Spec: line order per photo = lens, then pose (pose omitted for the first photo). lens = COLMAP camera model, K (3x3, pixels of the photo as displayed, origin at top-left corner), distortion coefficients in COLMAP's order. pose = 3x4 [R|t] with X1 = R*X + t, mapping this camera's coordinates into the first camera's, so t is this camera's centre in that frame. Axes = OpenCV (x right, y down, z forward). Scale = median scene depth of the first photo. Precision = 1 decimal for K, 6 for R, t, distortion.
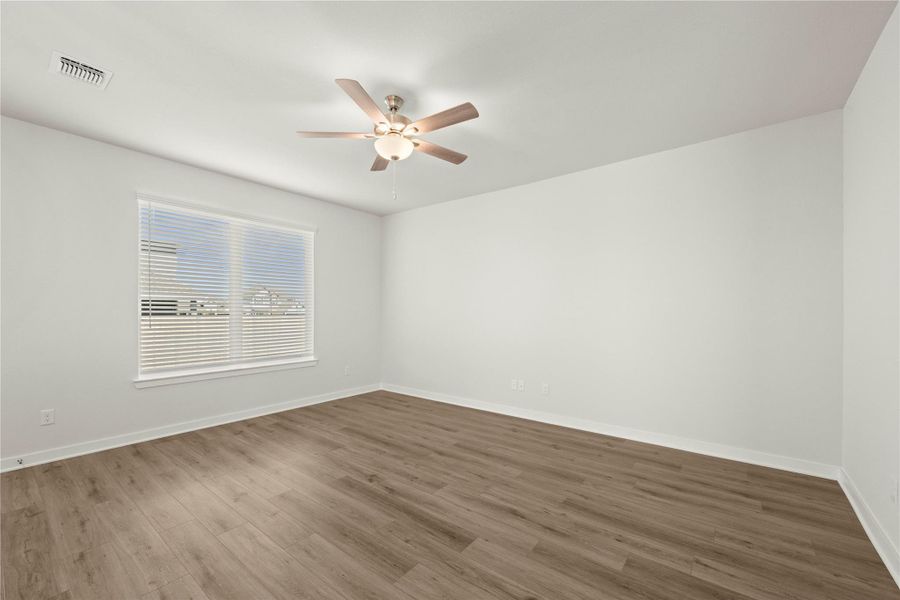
lens RADIAL K [[365.2, 0, 452.2], [0, 365.2, 308.3], [0, 0, 1]] dist [0.001526, 0.000379]
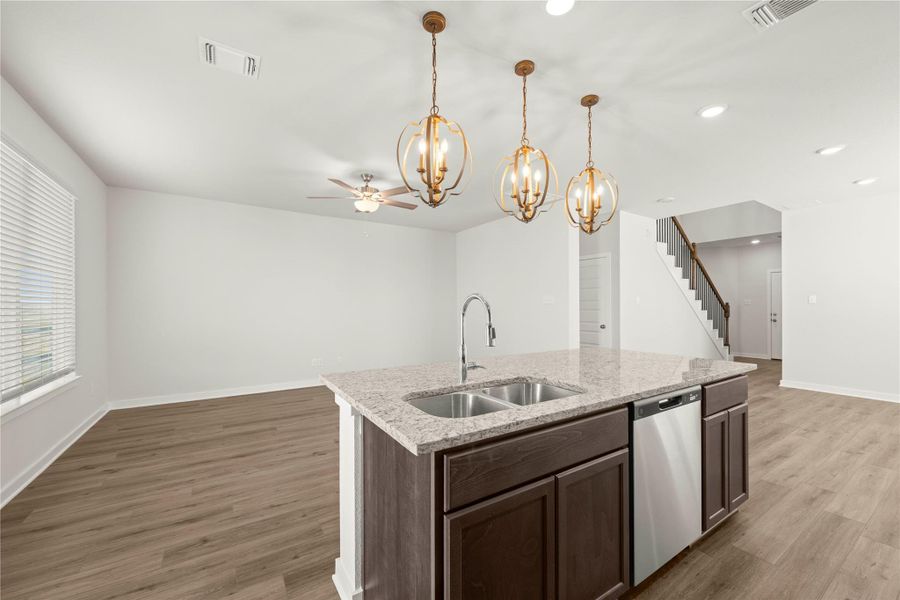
lens RADIAL K [[358.0, 0, 454.3], [0, 358.0, 301.1], [0, 0, 1]] dist [0.002278, 0.000662]
pose [[0.329684, 0.015974, 0.943956, -1.112551], [-0.003262, 0.999870, -0.015780, 0.000503], [-0.944086, 0.002123, 0.329693, 0.095586]]
